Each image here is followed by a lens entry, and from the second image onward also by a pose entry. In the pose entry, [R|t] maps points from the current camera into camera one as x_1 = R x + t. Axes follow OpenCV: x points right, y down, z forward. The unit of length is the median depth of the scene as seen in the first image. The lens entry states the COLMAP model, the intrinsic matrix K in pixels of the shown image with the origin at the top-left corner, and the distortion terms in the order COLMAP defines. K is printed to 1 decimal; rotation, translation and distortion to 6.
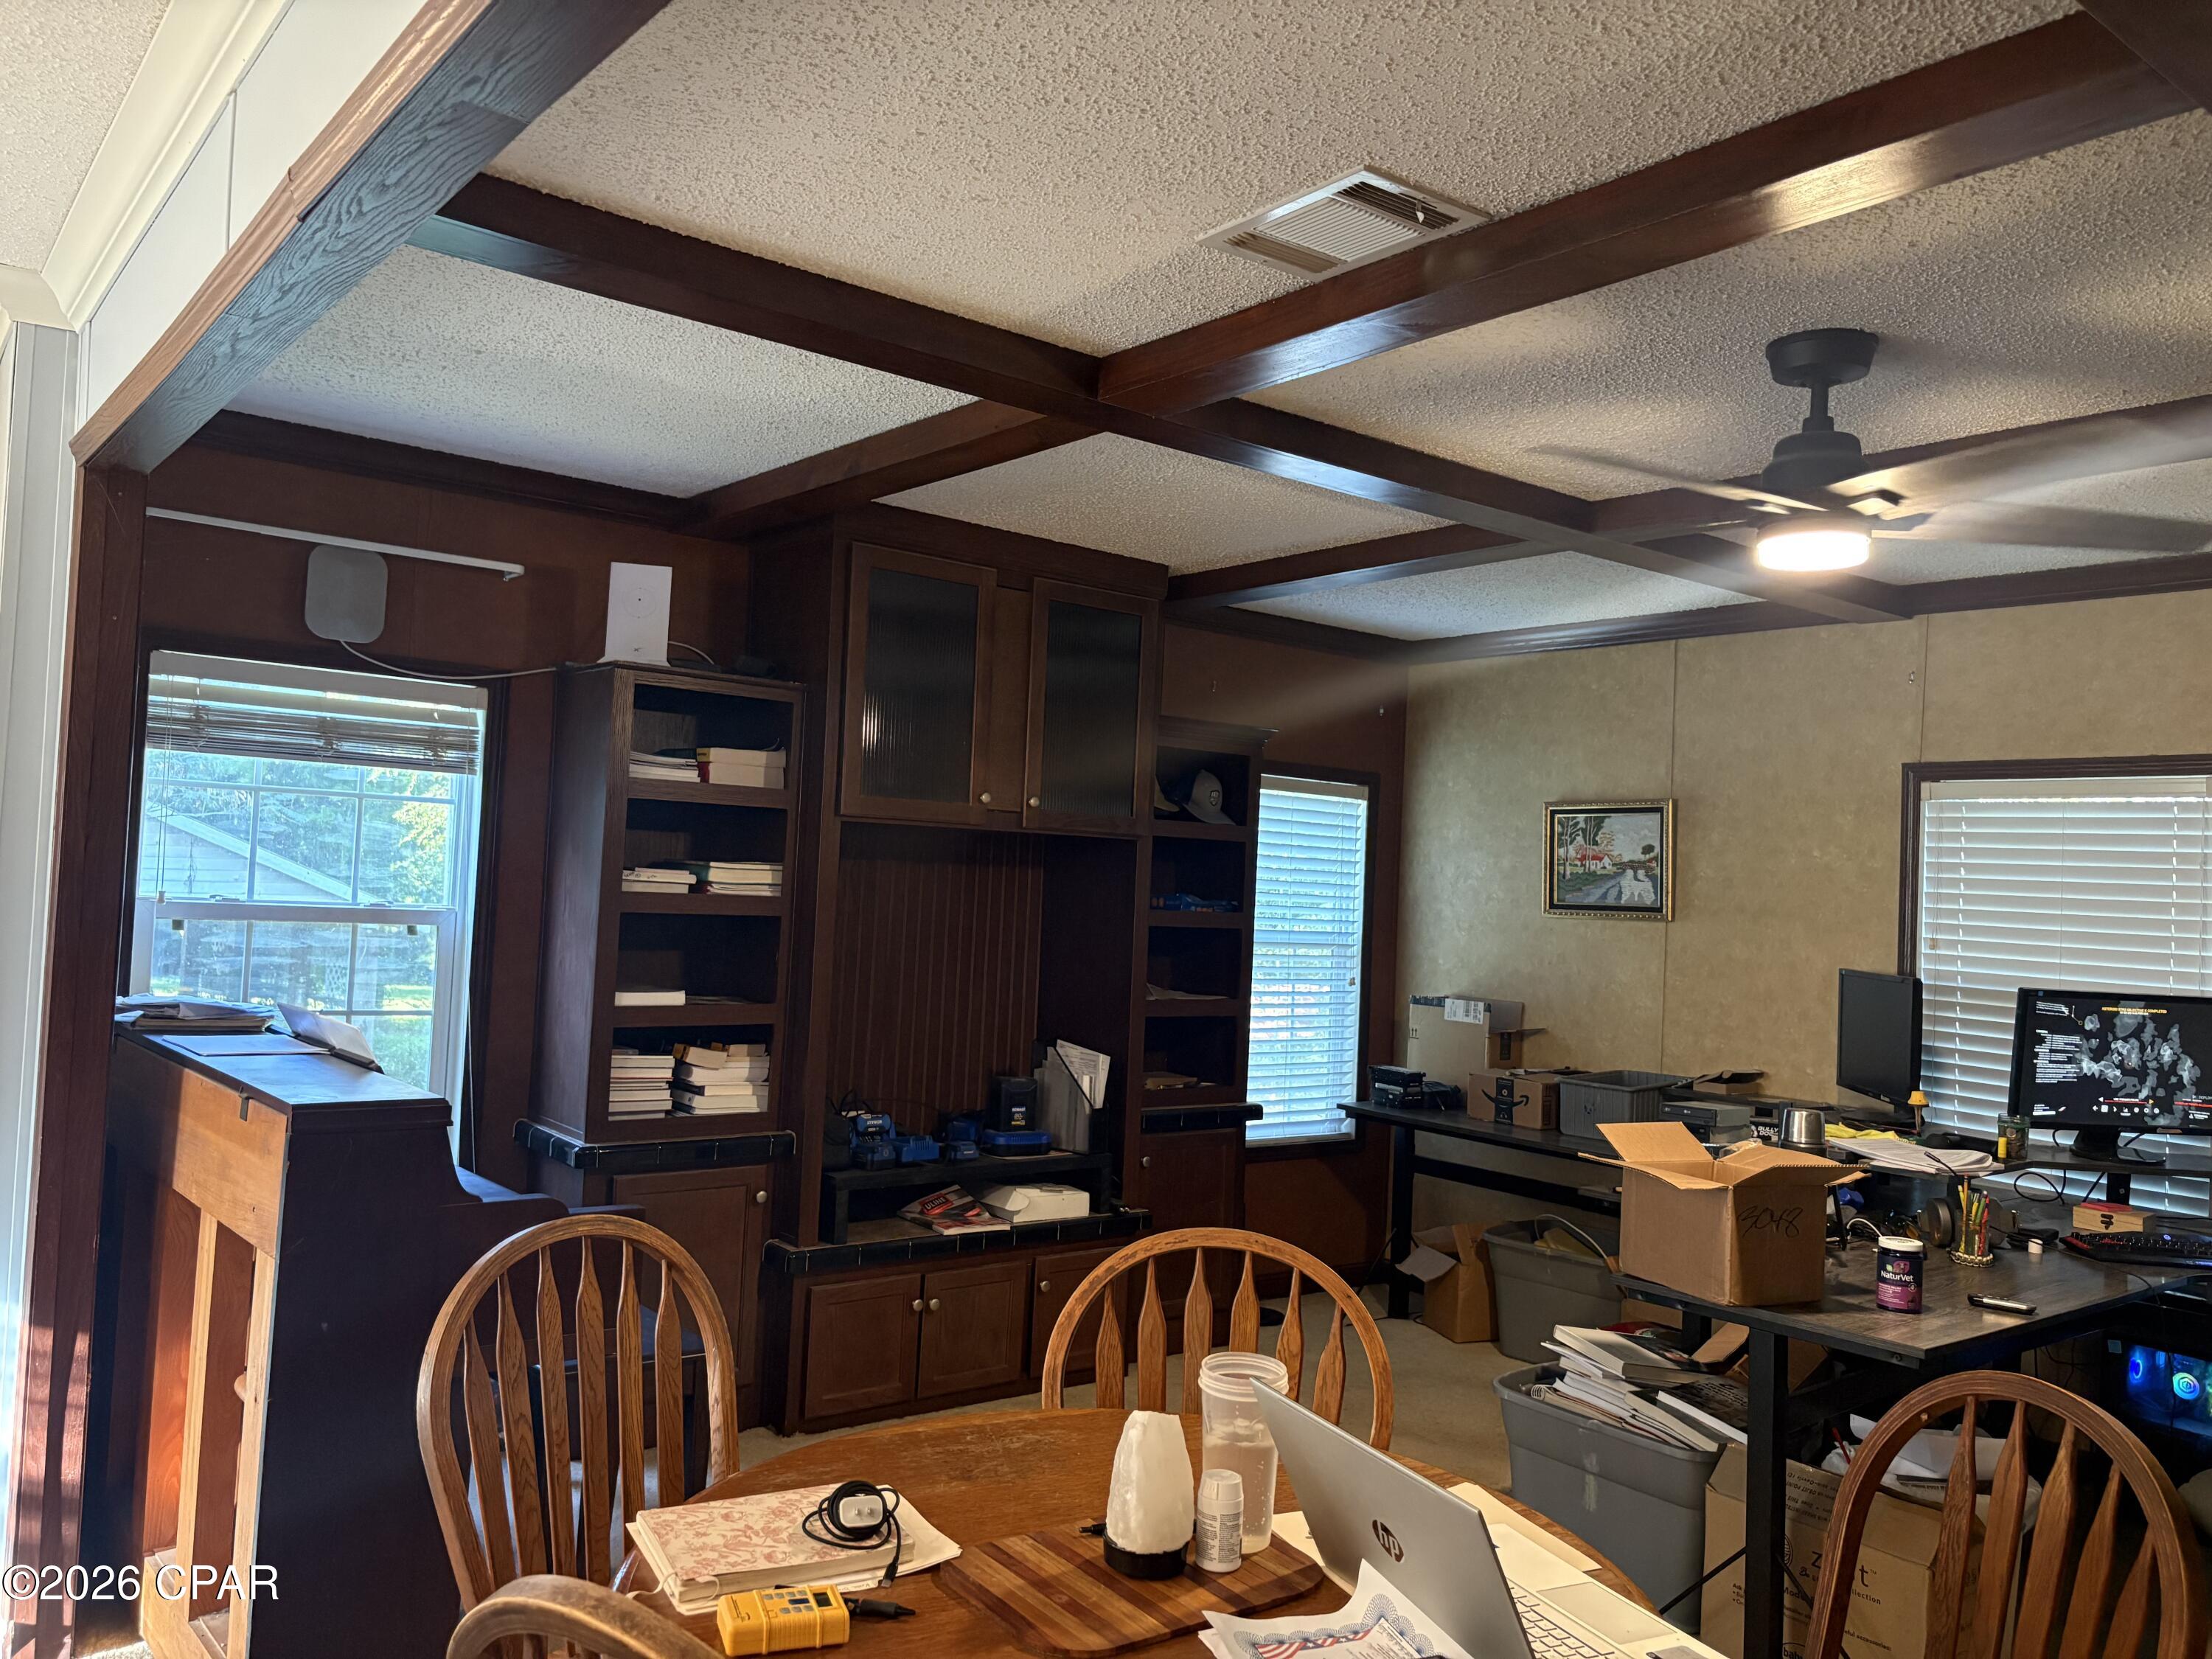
lens RADIAL K [[1694.0, 0, 1086.0], [0, 1694.0, 831.0], [0, 0, 1]] dist [0.030949, -0.029421]
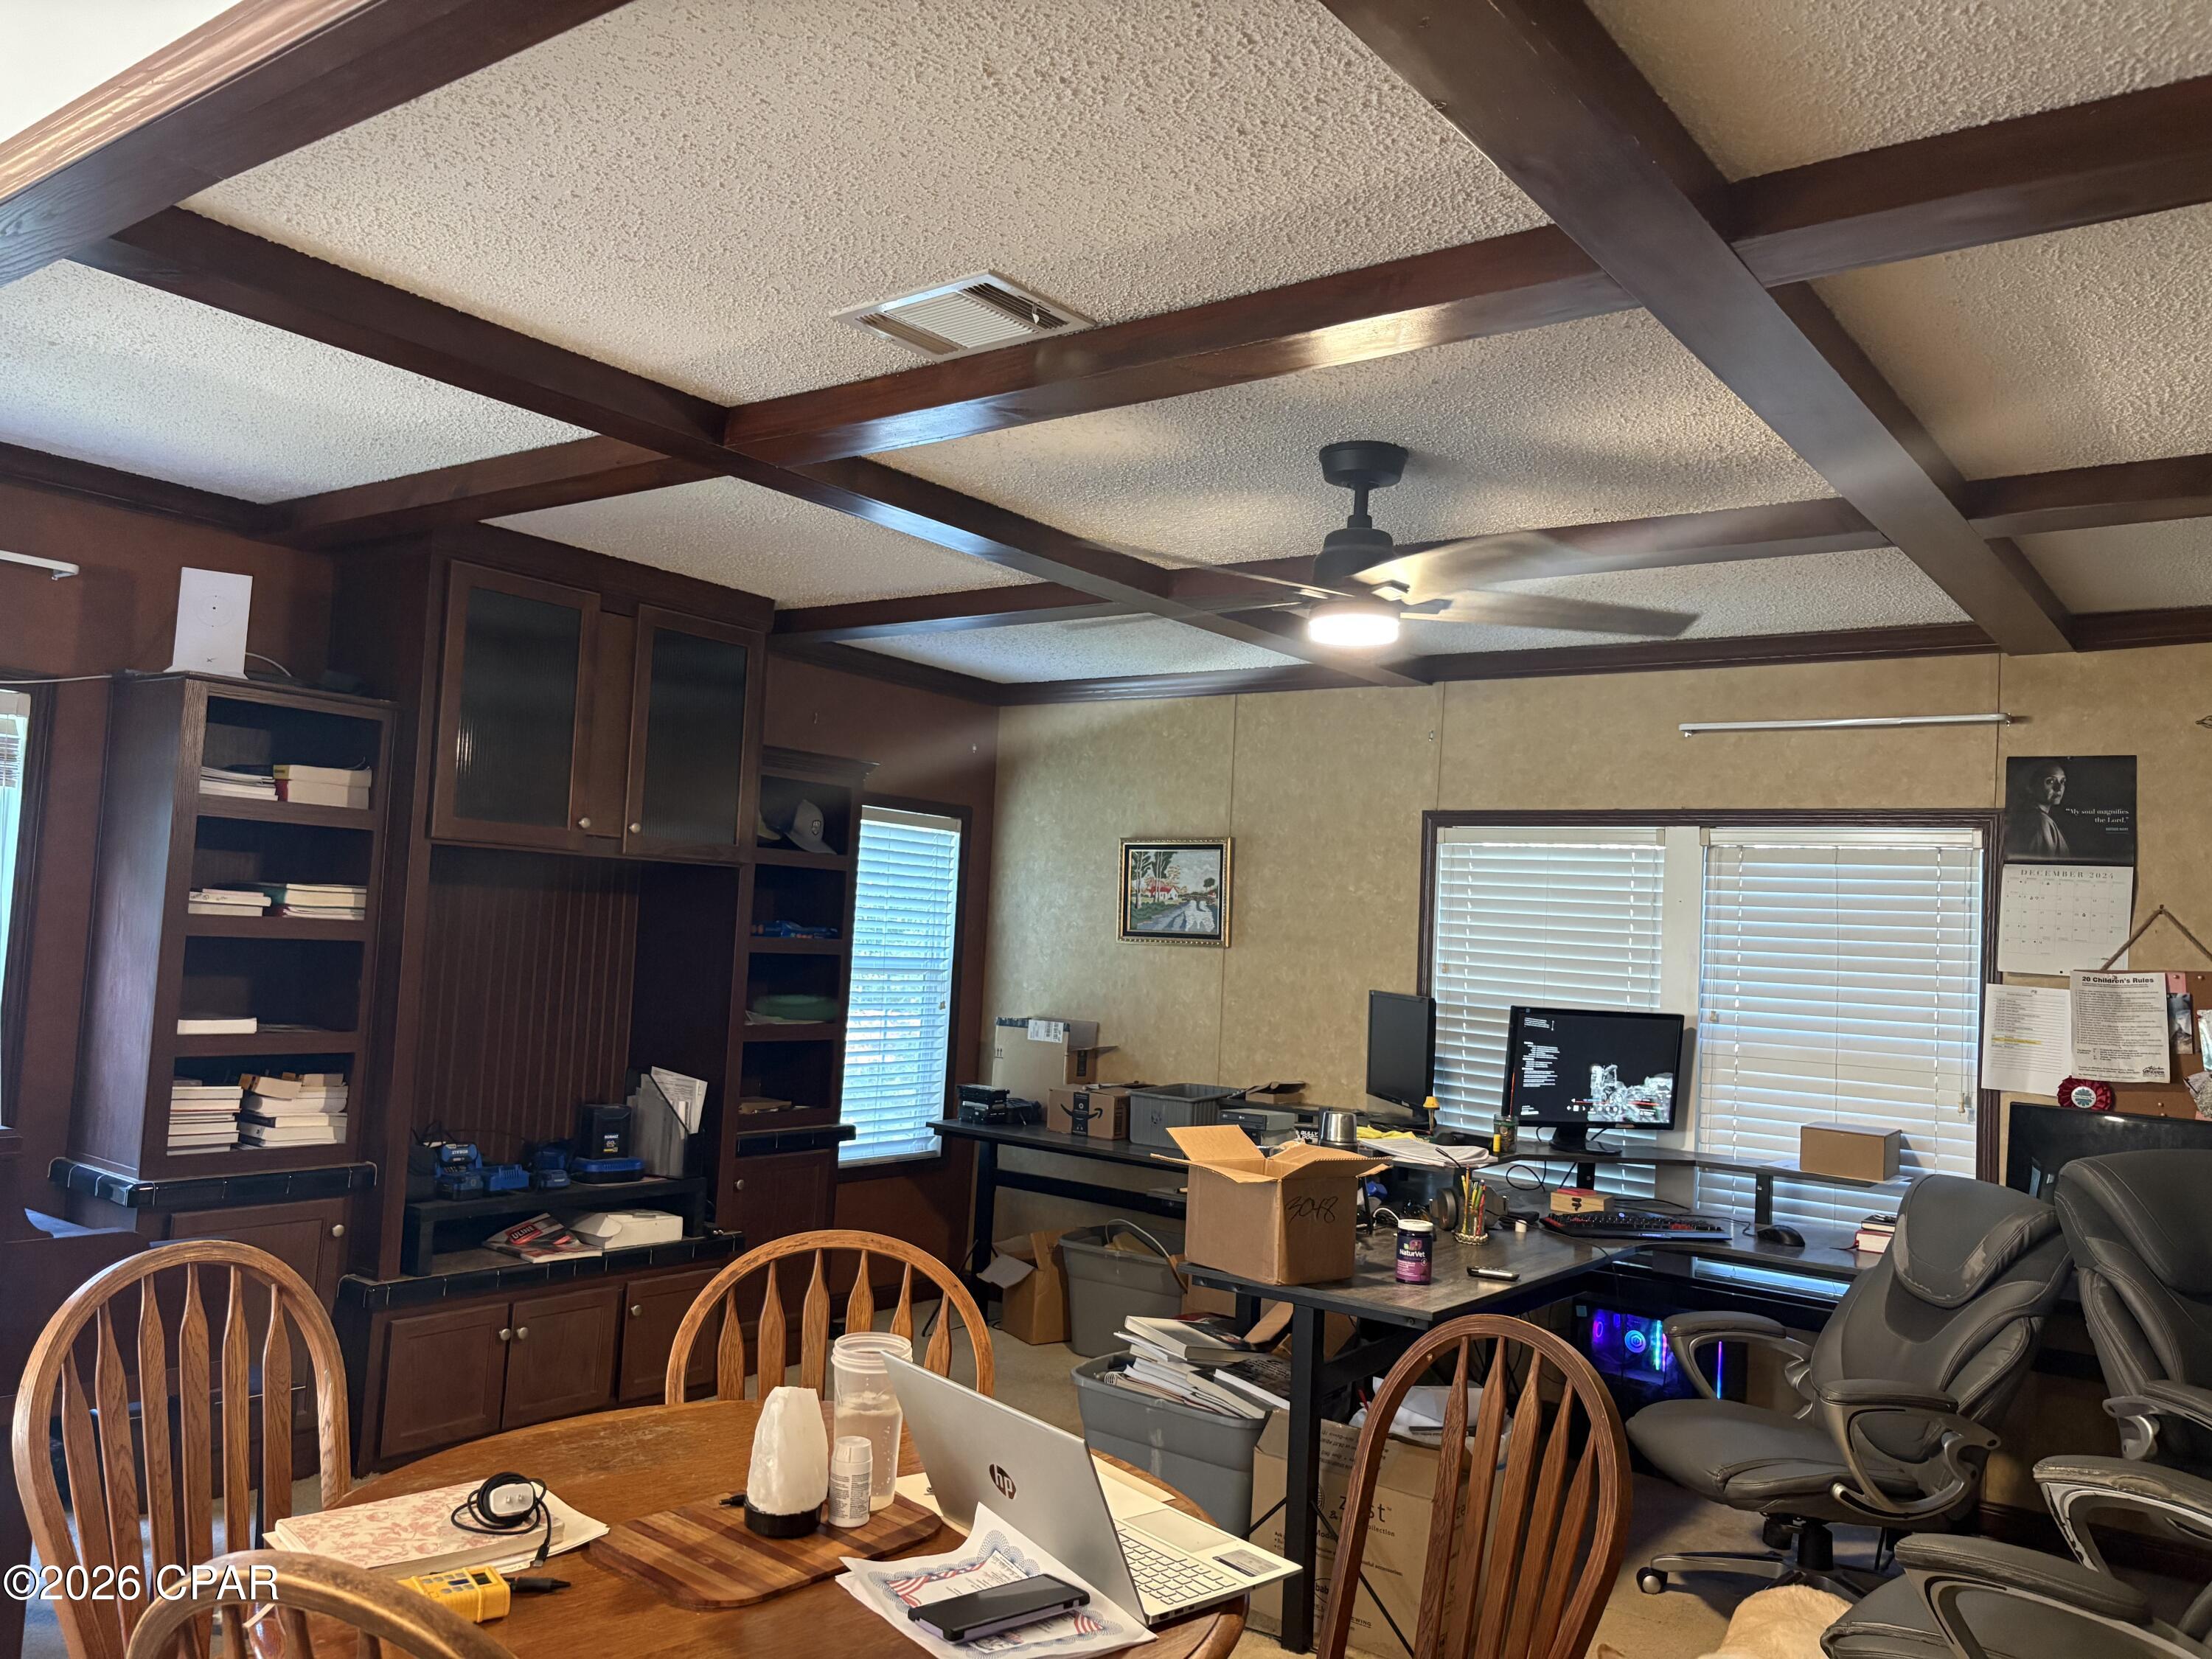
lens RADIAL K [[1676.0, 0, 1099.2], [0, 1676.0, 835.3], [0, 0, 1]] dist [0.053089, -0.059413]
pose [[0.967258, 0.020157, 0.252994, -0.017760], [-0.016551, 0.999729, -0.016375, -0.001036], [-0.253255, 0.011652, 0.967329, -0.039514]]
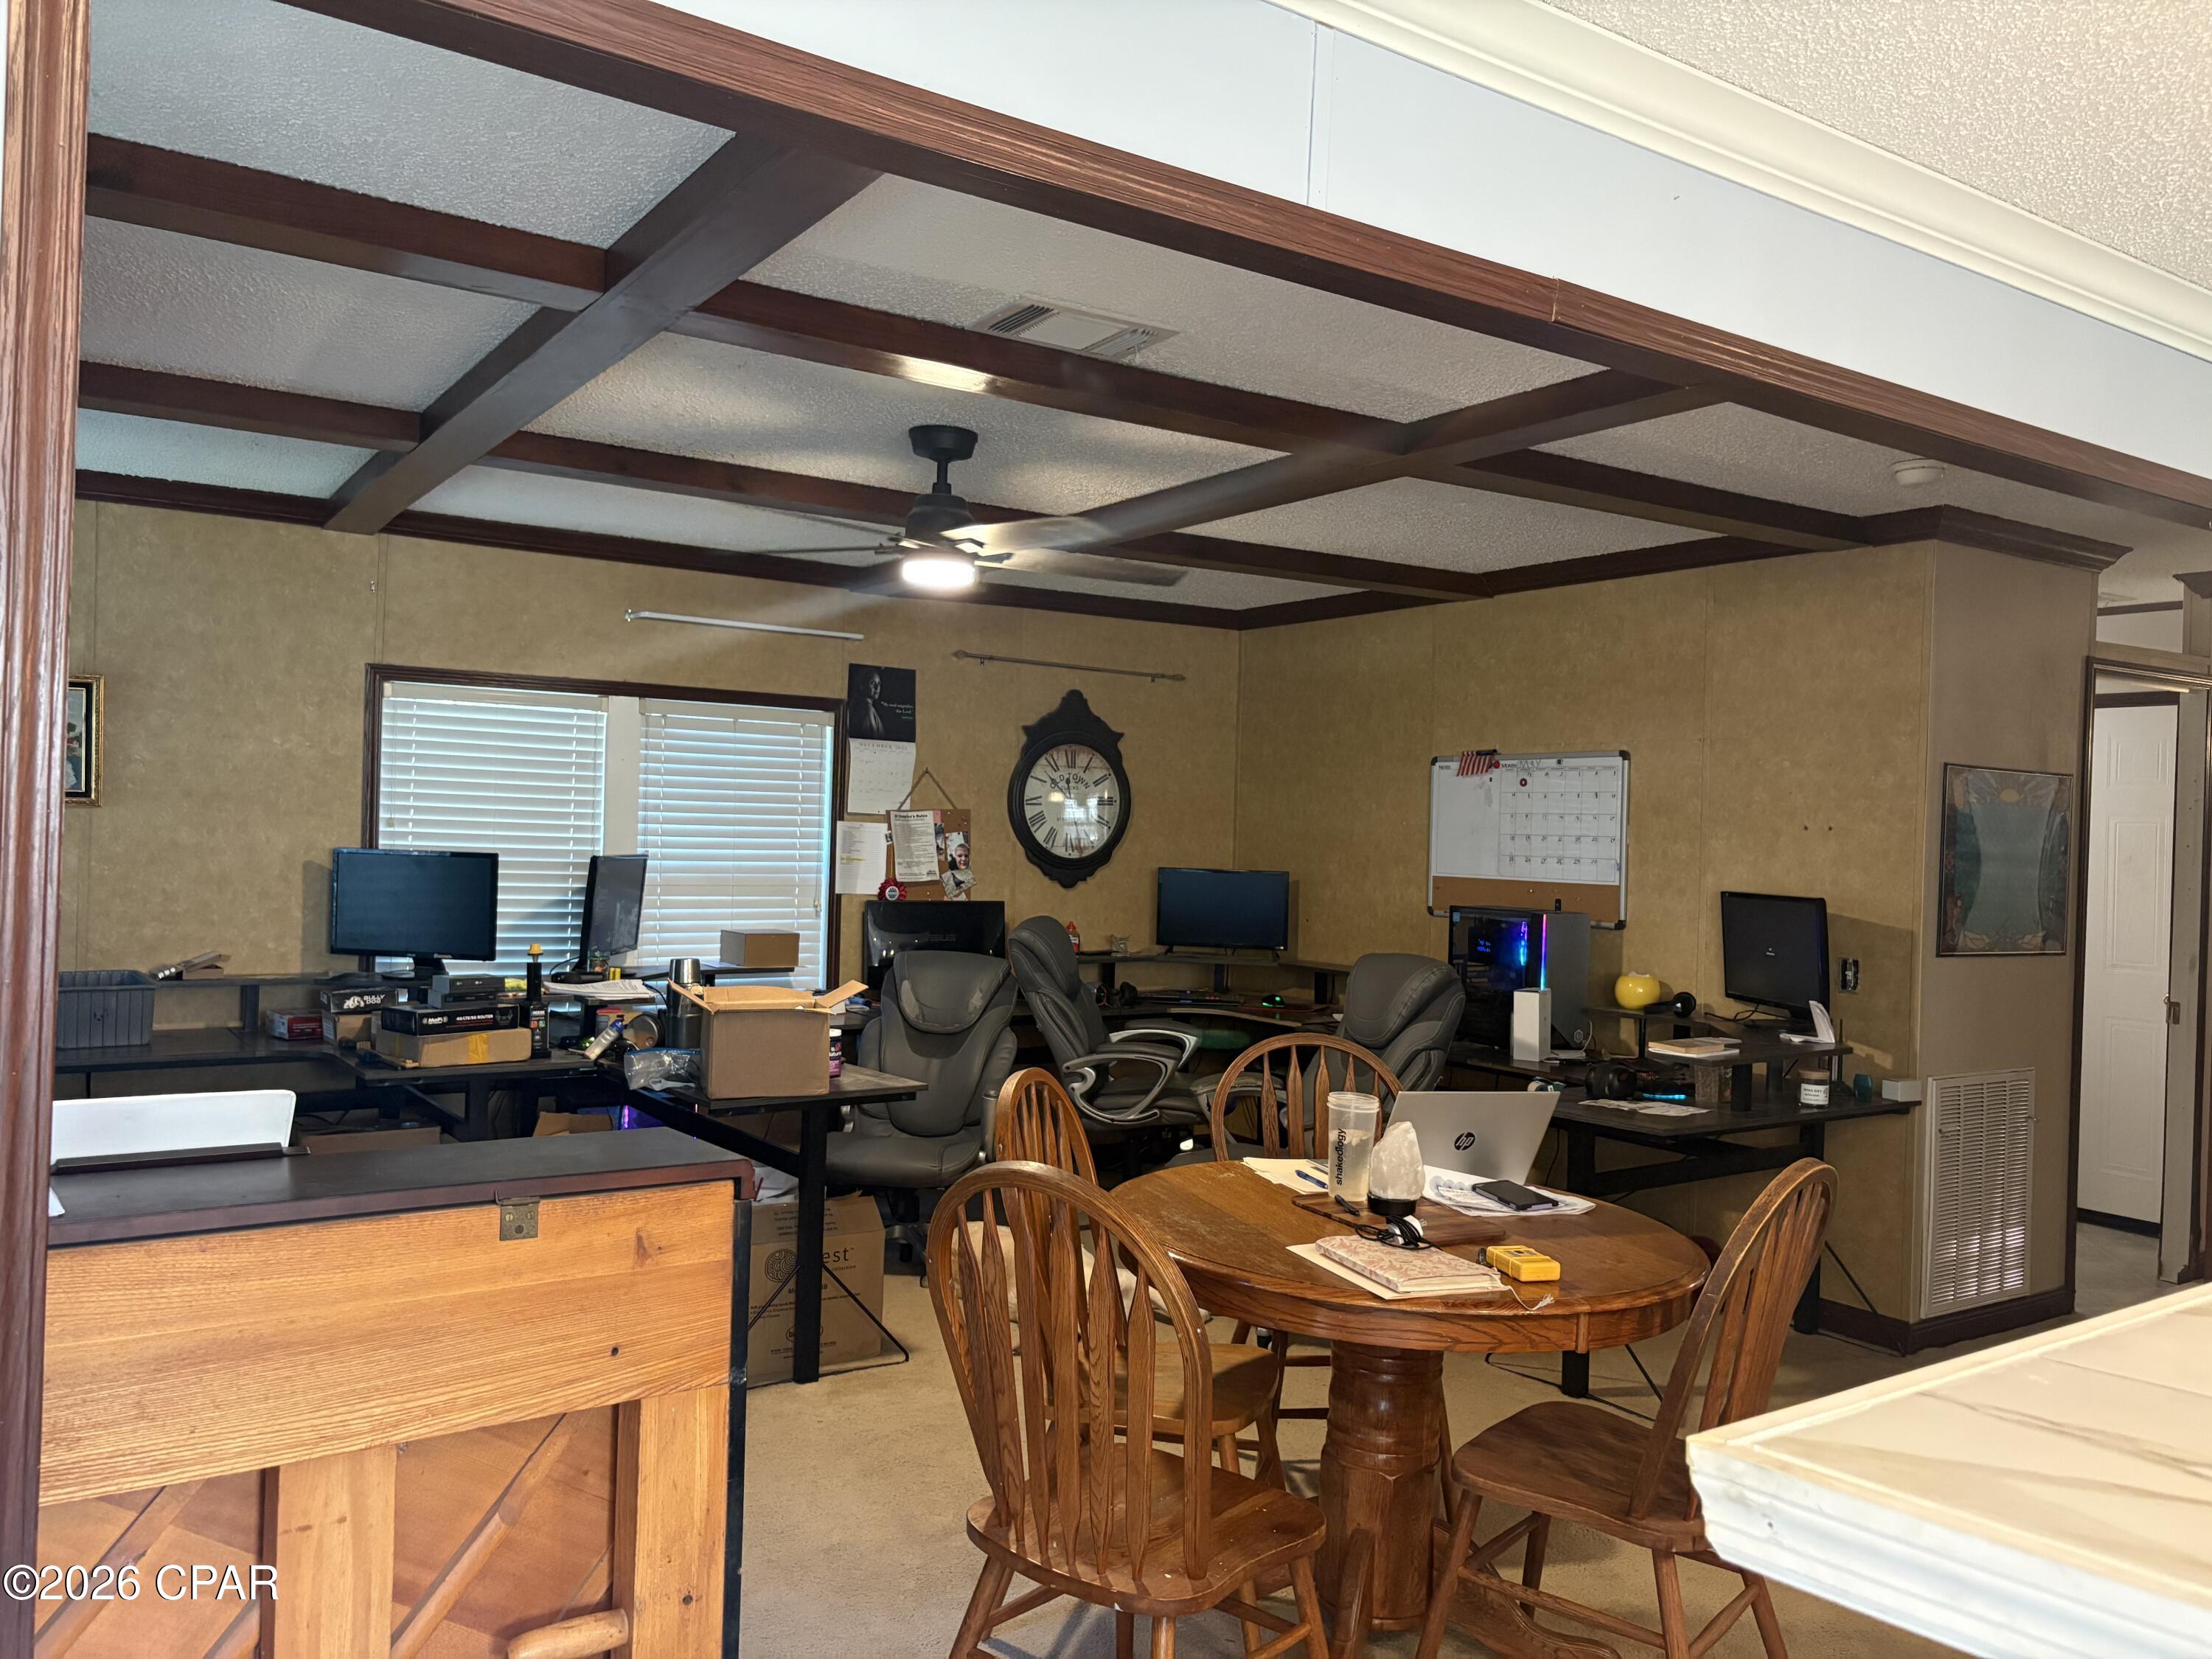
lens RADIAL K [[1646.9, 0, 1106.0], [0, 1646.9, 829.5], [0, 0, 1]] dist [0.028435, -0.001542]
pose [[0.069425, -0.041088, 0.996741, -0.600334], [-0.054676, 0.997493, 0.044927, -0.006275], [-0.996088, -0.057617, 0.067005, 0.445417]]
